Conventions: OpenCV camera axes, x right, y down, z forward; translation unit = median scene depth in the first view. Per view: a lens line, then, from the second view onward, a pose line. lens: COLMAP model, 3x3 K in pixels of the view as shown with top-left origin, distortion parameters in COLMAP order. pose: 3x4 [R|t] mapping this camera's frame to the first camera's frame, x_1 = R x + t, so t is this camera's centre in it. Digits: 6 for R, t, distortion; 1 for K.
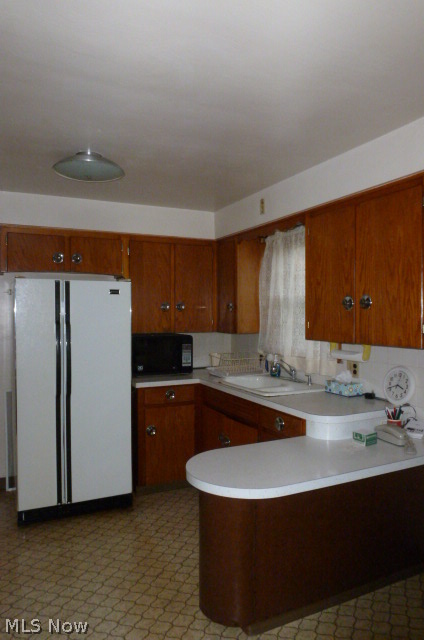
lens RADIAL K [[463.2, 0, 212.0], [0, 463.2, 320.0], [0, 0, 1]] dist [-0.038262, 0.002350]
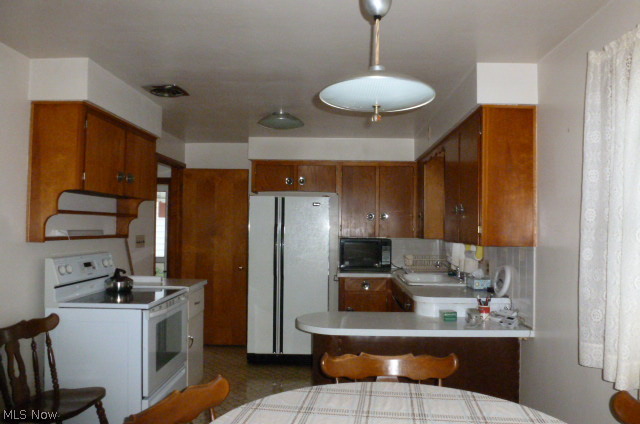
lens RADIAL K [[463.2, 0, 332.1], [0, 463.2, 210.8], [0, 0, 1]] dist [-0.038262, 0.002350]
pose [[0.897729, -0.003455, -0.440535, 0.455756], [-0.019884, 0.998632, -0.048351, 0.024739], [0.440100, 0.052165, 0.896432, -0.226791]]
